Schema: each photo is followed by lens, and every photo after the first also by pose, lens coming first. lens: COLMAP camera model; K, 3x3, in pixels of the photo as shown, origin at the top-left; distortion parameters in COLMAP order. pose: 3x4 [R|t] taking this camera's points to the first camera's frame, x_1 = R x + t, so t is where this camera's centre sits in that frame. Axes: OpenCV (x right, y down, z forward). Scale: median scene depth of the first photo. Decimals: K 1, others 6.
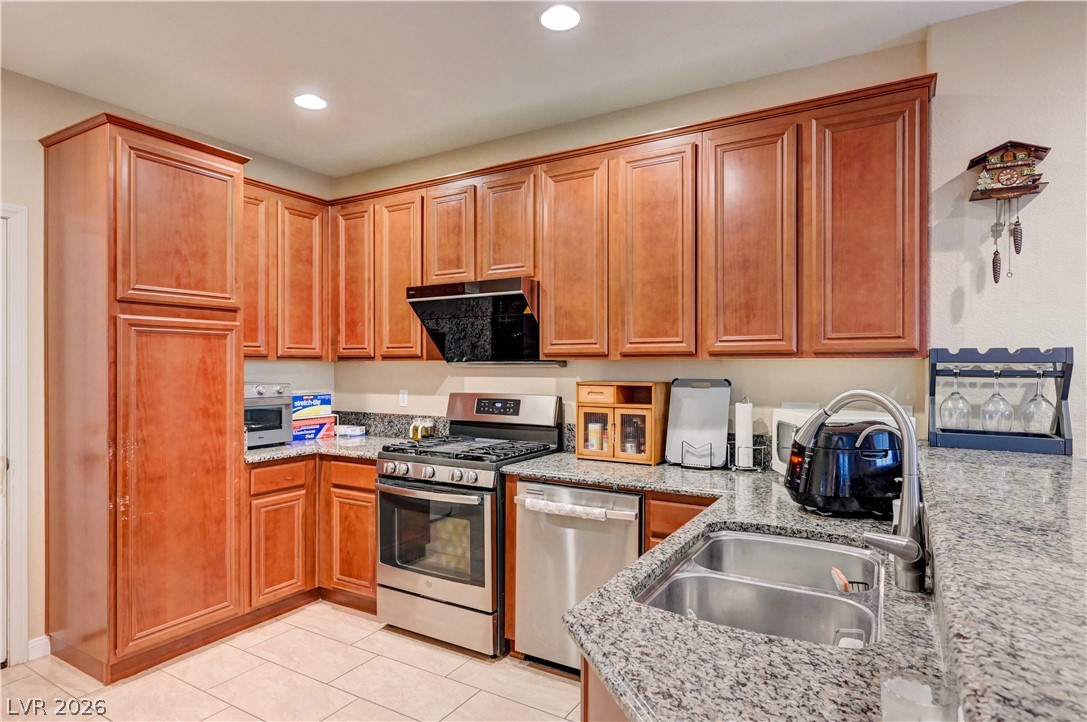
lens RADIAL K [[601.2, 0, 548.4], [0, 601.2, 367.0], [0, 0, 1]] dist [0.002672, -0.002049]
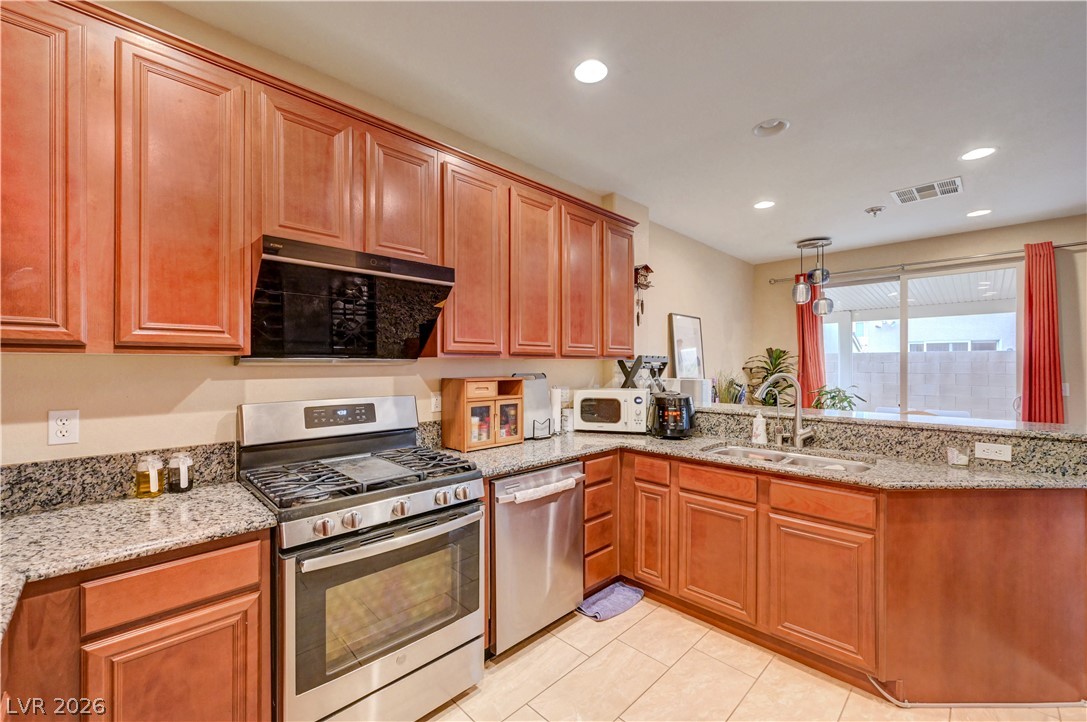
lens RADIAL K [[433.8, 0, 544.2], [0, 433.8, 366.6], [0, 0, 1]] dist [-0.002115, 0.000357]
pose [[0.252030, -0.006486, 0.967698, -0.665103], [0.000665, 0.999978, 0.006529, -0.001548], [-0.967719, -0.001002, 0.252029, 0.695878]]
